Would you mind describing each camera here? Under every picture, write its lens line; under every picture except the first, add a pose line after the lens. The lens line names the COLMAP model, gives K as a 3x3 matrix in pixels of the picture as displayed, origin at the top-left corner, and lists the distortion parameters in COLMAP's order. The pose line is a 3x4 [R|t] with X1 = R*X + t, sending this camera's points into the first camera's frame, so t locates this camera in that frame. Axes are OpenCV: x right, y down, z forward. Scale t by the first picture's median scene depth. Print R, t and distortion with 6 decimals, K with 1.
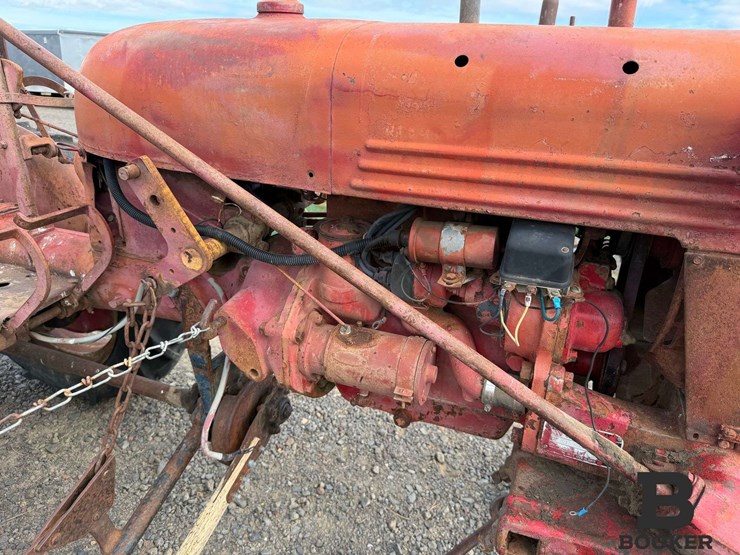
lens RADIAL K [[526.9, 0, 377.1], [0, 526.9, 276.6], [0, 0, 1]] dist [0.055372, -0.086431]
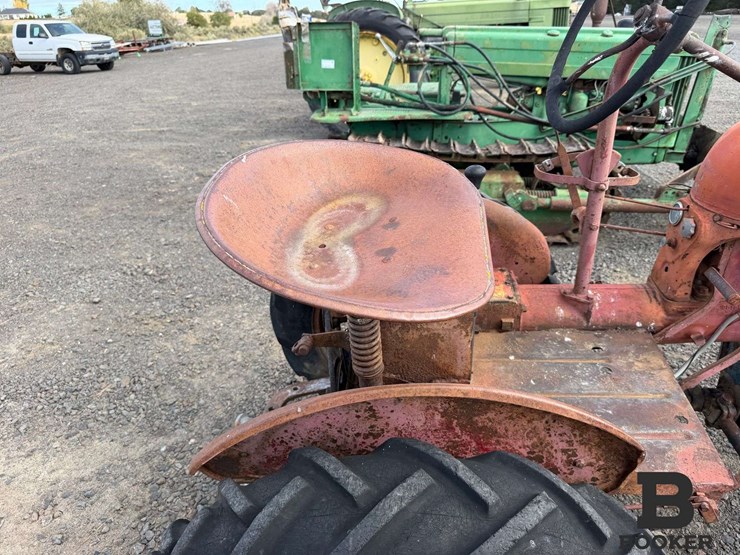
lens RADIAL K [[538.1, 0, 377.6], [0, 538.1, 275.7], [0, 0, 1]] dist [0.003524, -0.011672]
pose [[0.951470, -0.223598, 0.211445, -1.816119], [0.192104, 0.968320, 0.159537, -0.541472], [-0.240418, -0.111176, 0.964282, 0.069039]]
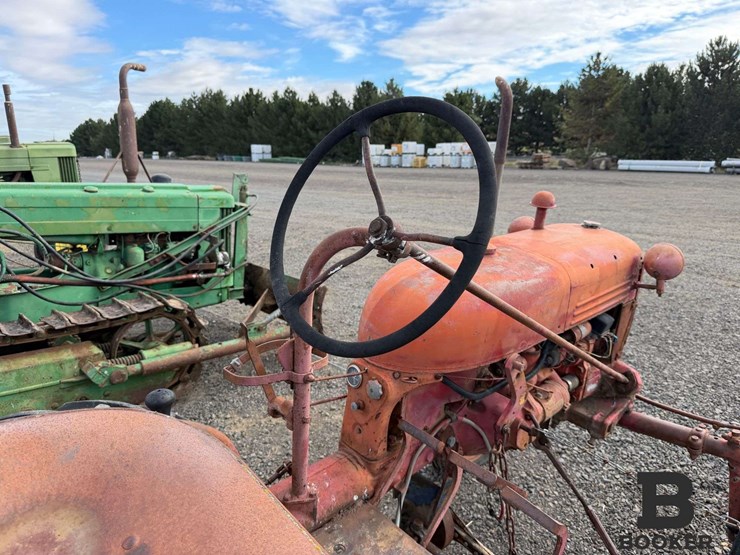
lens RADIAL K [[526.9, 0, 377.1], [0, 526.9, 276.6], [0, 0, 1]] dist [0.055372, -0.086431]
pose [[0.408476, -0.278930, 0.869106, -1.882843], [0.307872, 0.938470, 0.156493, -0.800696], [-0.859280, 0.203650, 0.469217, 0.509785]]
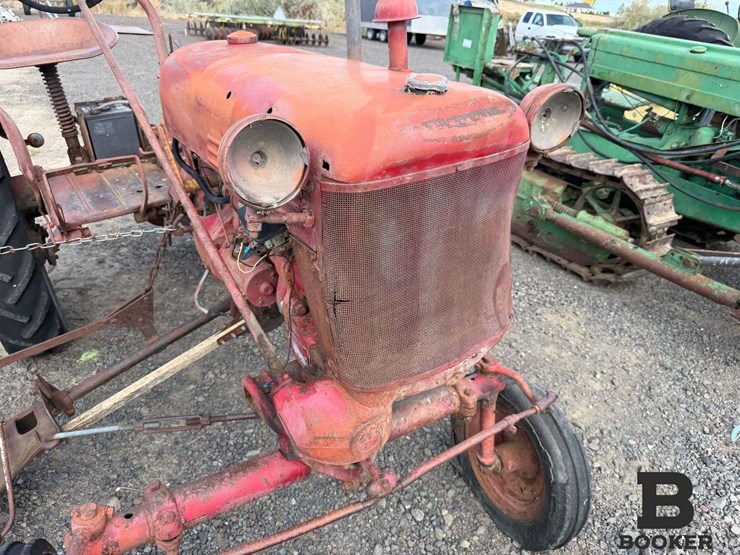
lens RADIAL K [[536.2, 0, 367.6], [0, 536.2, 278.7], [0, 0, 1]] dist [-0.001581, -0.005228]
pose [[0.816548, 0.252465, -0.519144, 1.124043], [-0.195695, 0.967106, 0.162509, -0.152228], [0.543095, -0.031102, 0.839095, -0.147749]]
